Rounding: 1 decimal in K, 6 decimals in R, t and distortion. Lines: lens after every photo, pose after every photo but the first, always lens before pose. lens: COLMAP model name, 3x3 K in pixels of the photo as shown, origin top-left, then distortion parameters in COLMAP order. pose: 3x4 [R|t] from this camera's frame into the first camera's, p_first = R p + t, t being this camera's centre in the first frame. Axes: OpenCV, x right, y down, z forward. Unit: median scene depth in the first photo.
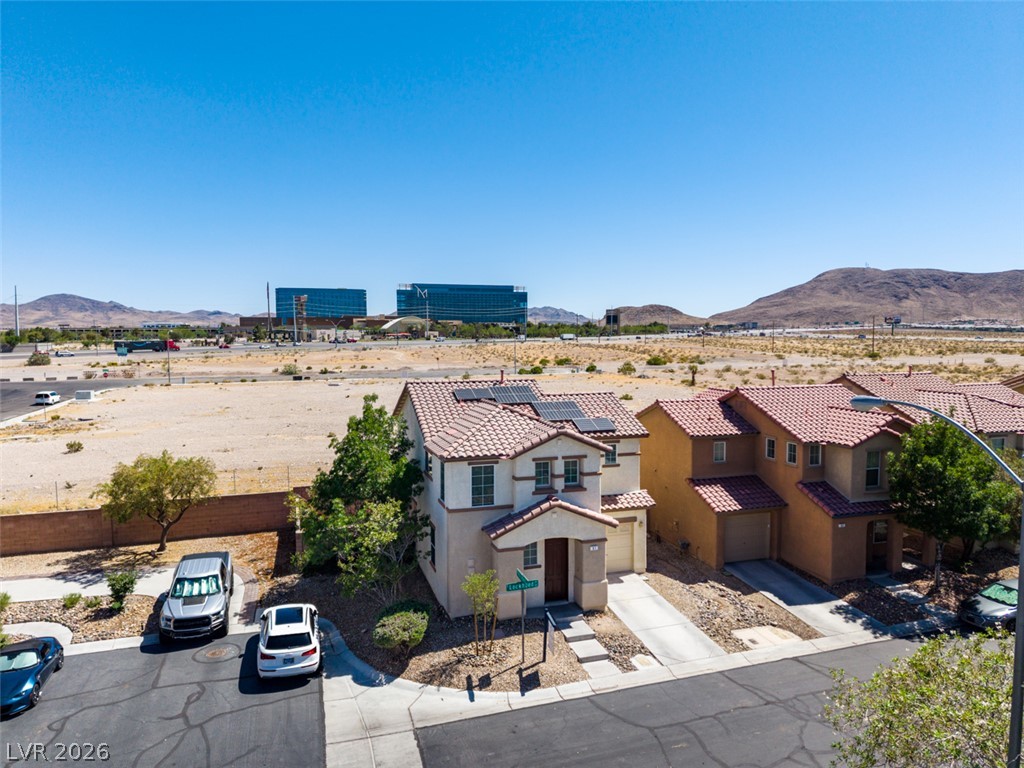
lens RADIAL K [[683.6, 0, 512.0], [0, 683.6, 384.0], [0, 0, 1]] dist [0.038140, -0.043316]
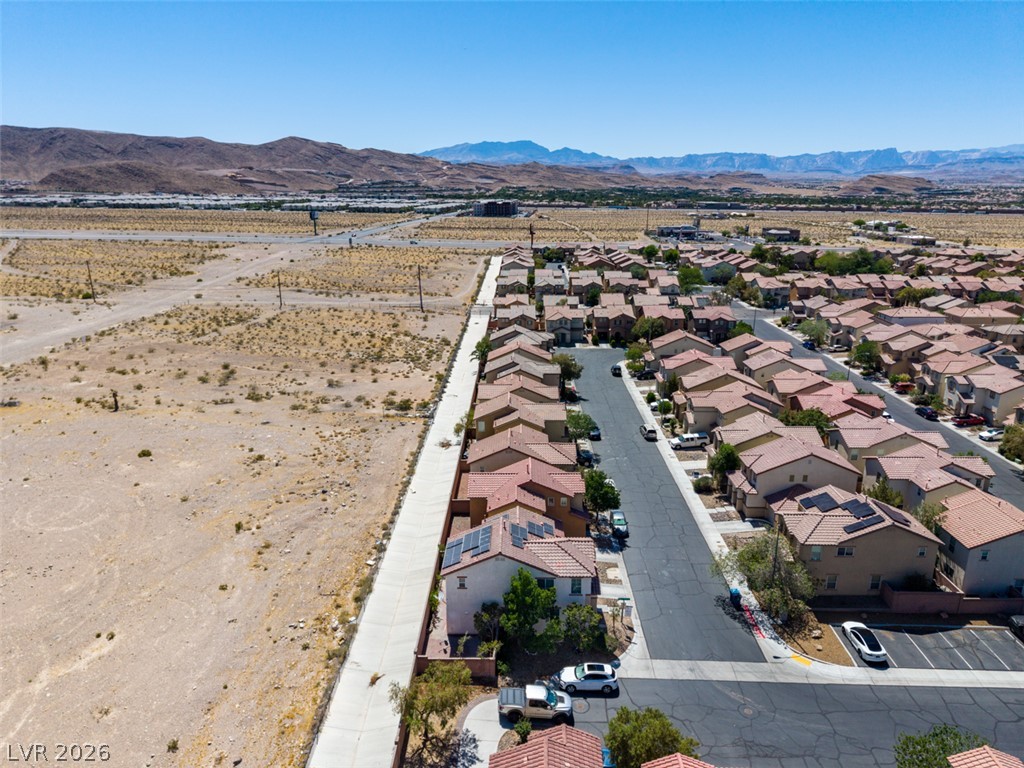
lens RADIAL K [[683.6, 0, 512.0], [0, 683.6, 384.0], [0, 0, 1]] dist [0.038140, -0.043316]
pose [[0.318653, -0.260966, 0.911239, -1.910952], [0.068131, 0.965173, 0.252587, -1.012947], [-0.945420, -0.018404, 0.325335, 0.421984]]
